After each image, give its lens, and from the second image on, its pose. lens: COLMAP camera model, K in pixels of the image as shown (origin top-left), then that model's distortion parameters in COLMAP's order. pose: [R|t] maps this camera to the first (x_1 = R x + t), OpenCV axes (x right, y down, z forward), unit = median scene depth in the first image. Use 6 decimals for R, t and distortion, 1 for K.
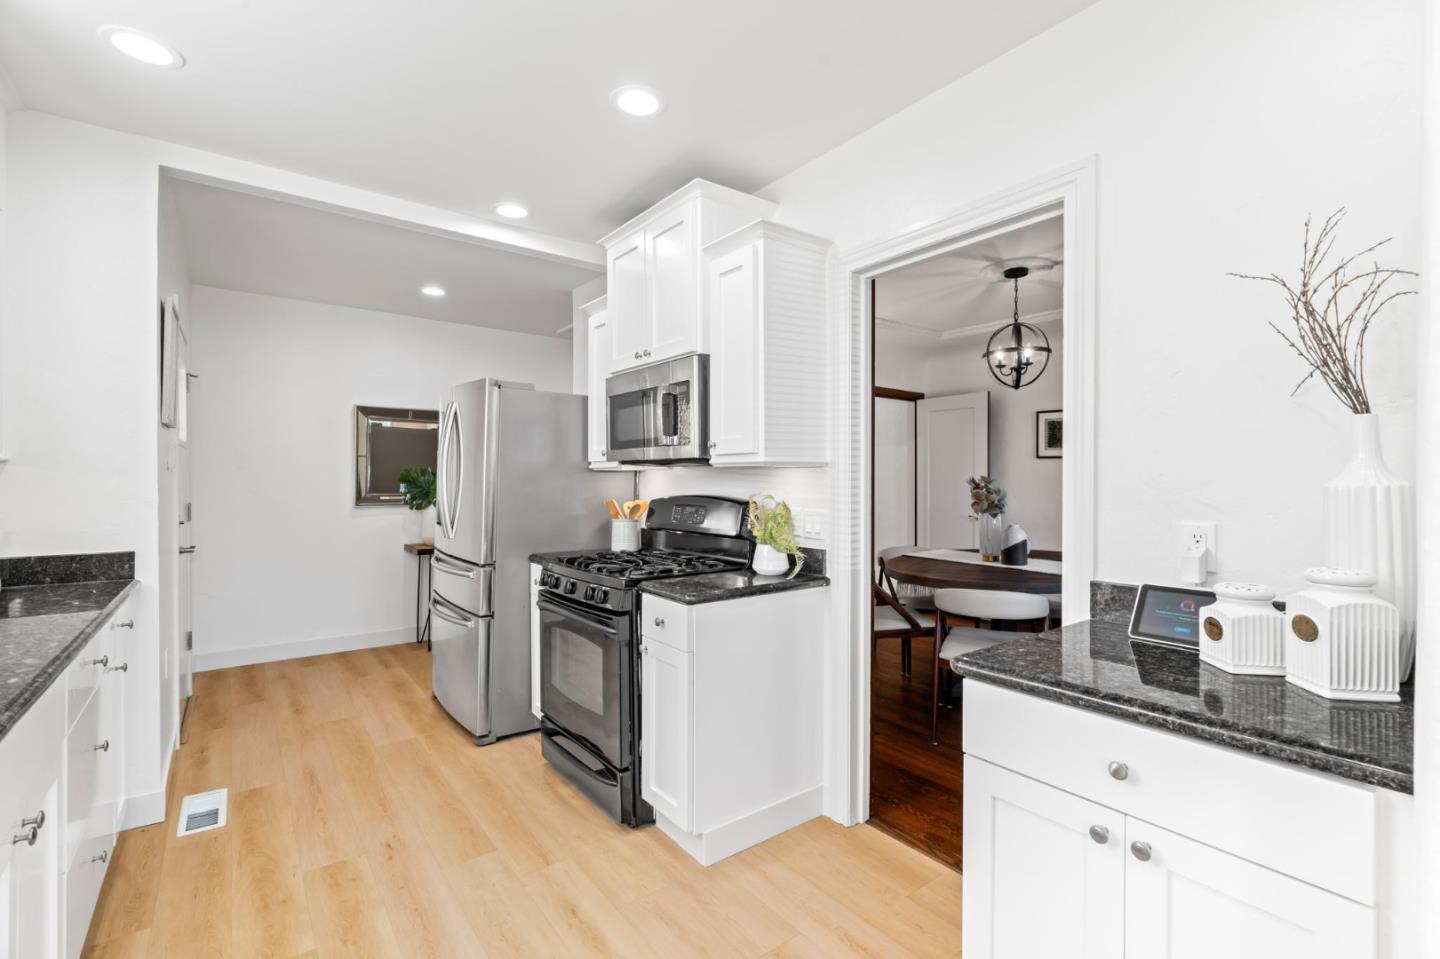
lens RADIAL K [[664.6, 0, 722.9], [0, 664.6, 475.0], [0, 0, 1]] dist [0.009713, 0.000103]
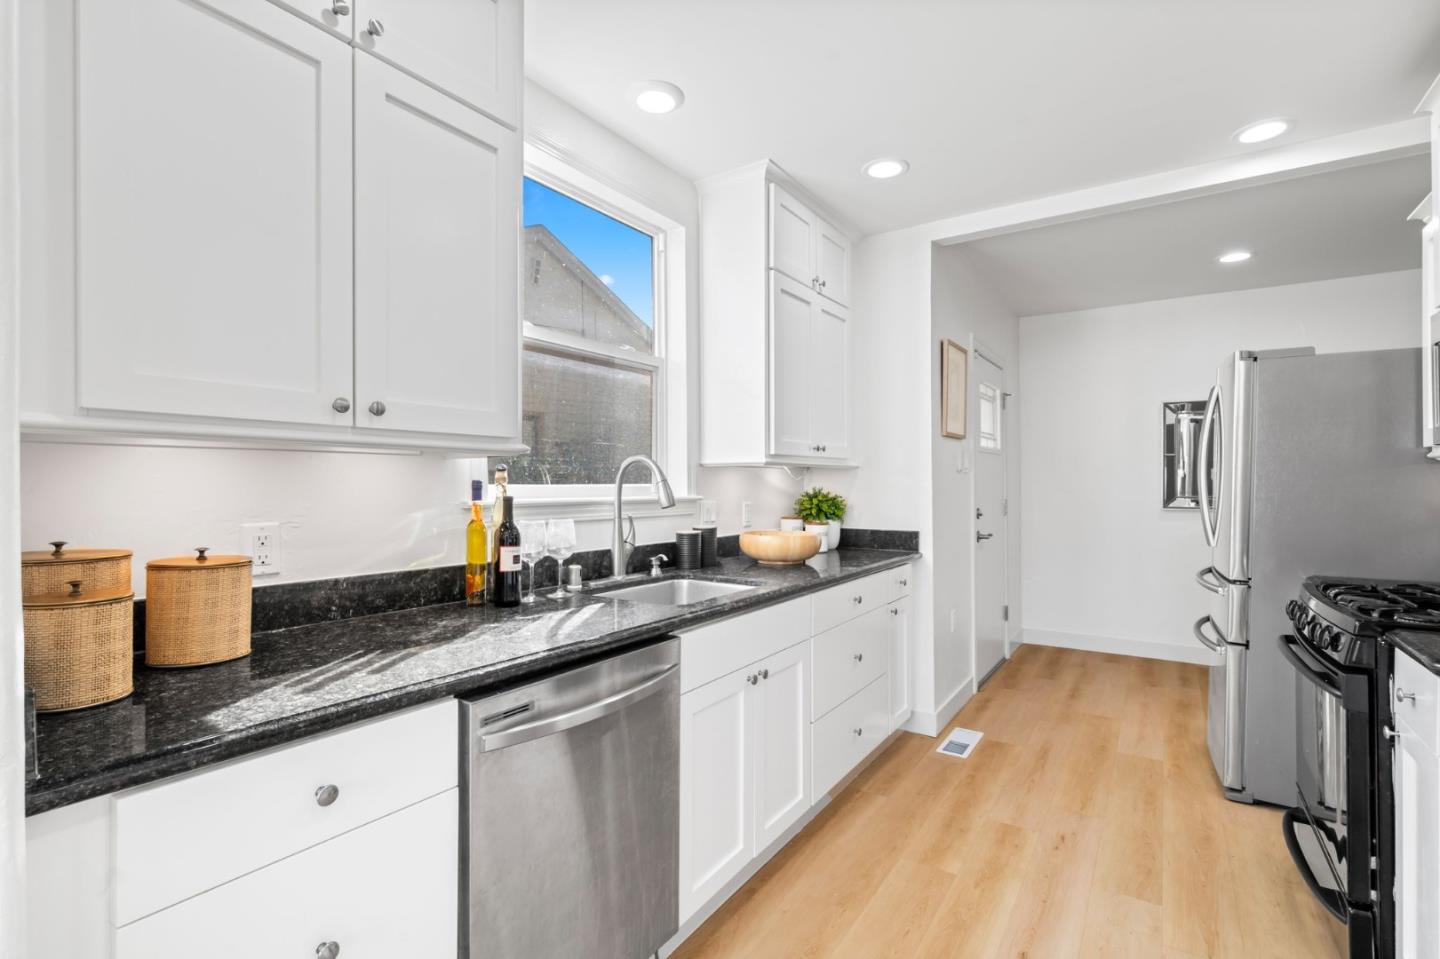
lens RADIAL K [[664.6, 0, 718.5], [0, 664.6, 483.7], [0, 0, 1]] dist [0.009713, 0.000103]
pose [[0.325977, -0.004318, -0.945368, 0.232233], [0.007499, 0.999970, -0.001982, 0.013988], [0.945348, -0.006443, 0.326000, 0.147833]]
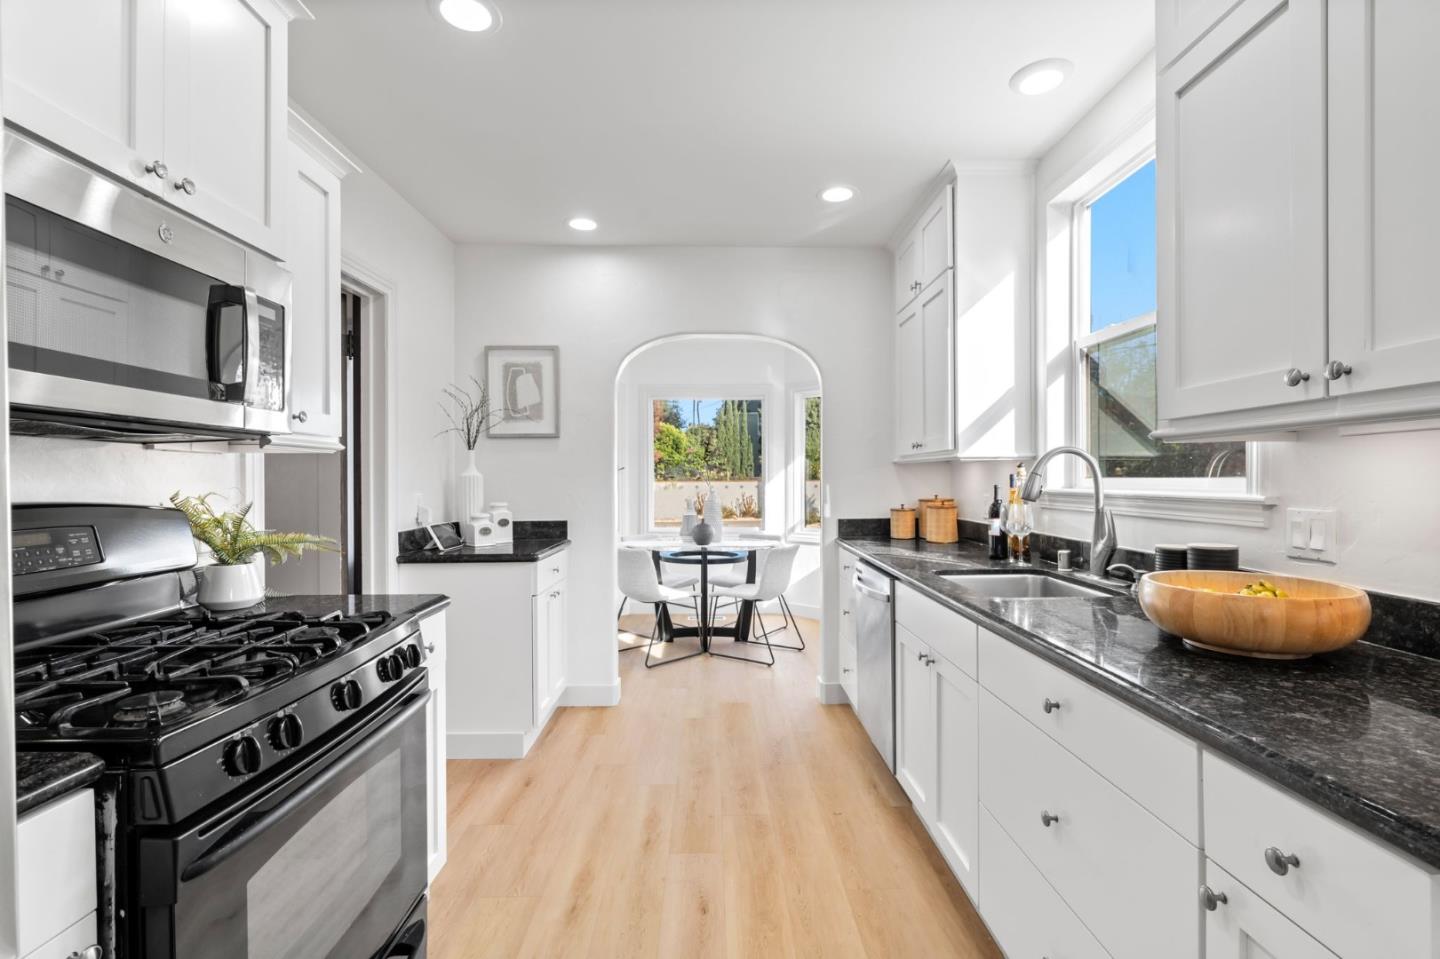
lens RADIAL K [[664.6, 0, 721.5], [0, 664.6, 480.0], [0, 0, 1]] dist [0.009713, 0.000103]
pose [[-0.805589, -0.005311, 0.592451, -0.699891], [-0.006259, 0.999980, 0.000454, 0.017957], [-0.592442, -0.003342, -0.805607, 1.178563]]
